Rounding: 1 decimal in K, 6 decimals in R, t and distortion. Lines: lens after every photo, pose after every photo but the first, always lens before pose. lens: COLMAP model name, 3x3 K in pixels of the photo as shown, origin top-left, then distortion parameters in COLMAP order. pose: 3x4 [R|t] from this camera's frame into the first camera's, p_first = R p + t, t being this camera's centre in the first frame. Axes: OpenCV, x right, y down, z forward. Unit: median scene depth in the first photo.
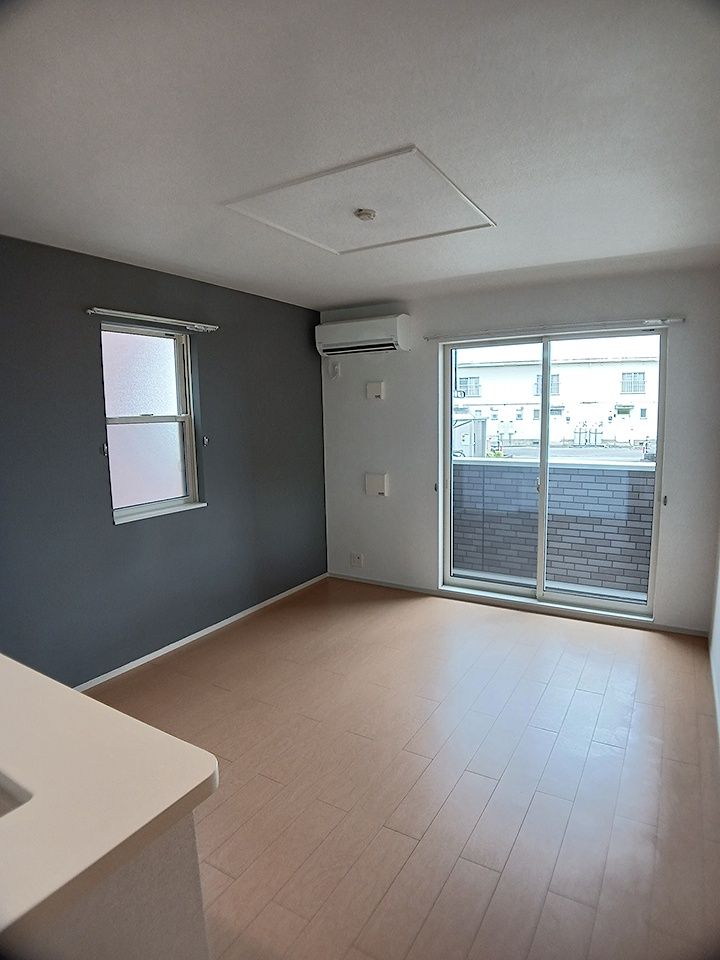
lens RADIAL K [[538.7, 0, 360.0], [0, 538.7, 480.0], [0, 0, 1]] dist [-0.025752, -0.111956]
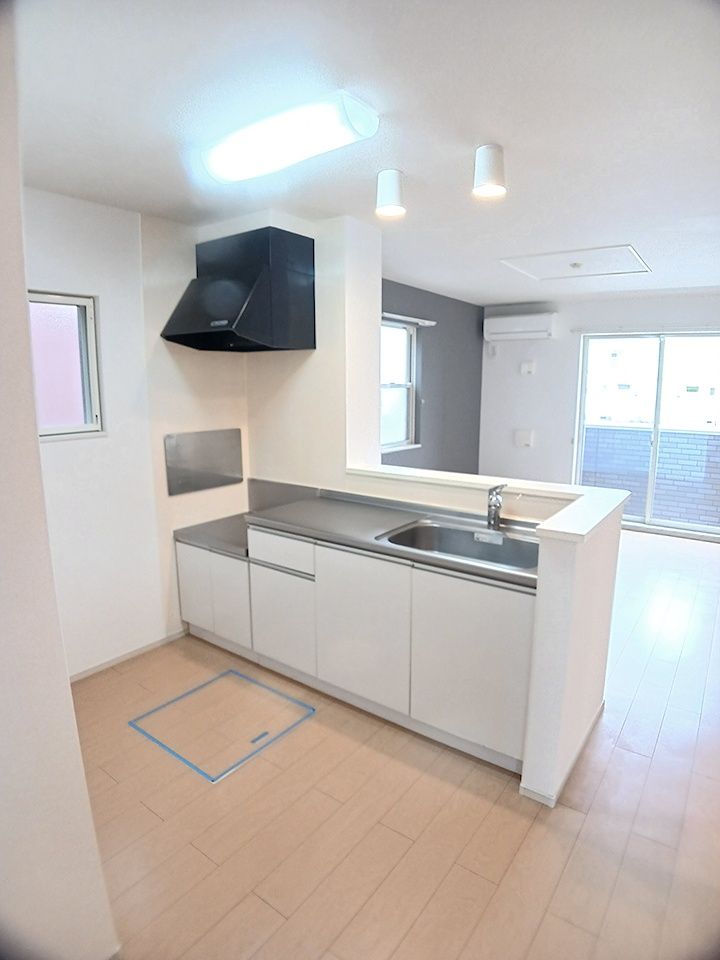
lens RADIAL K [[538.7, 0, 360.0], [0, 538.7, 480.0], [0, 0, 1]] dist [-0.025752, -0.111956]
pose [[0.995015, 0.033863, -0.093801, -0.264731], [-0.028894, 0.998132, 0.053835, 0.055440], [0.095449, -0.050856, 0.994134, -0.400920]]
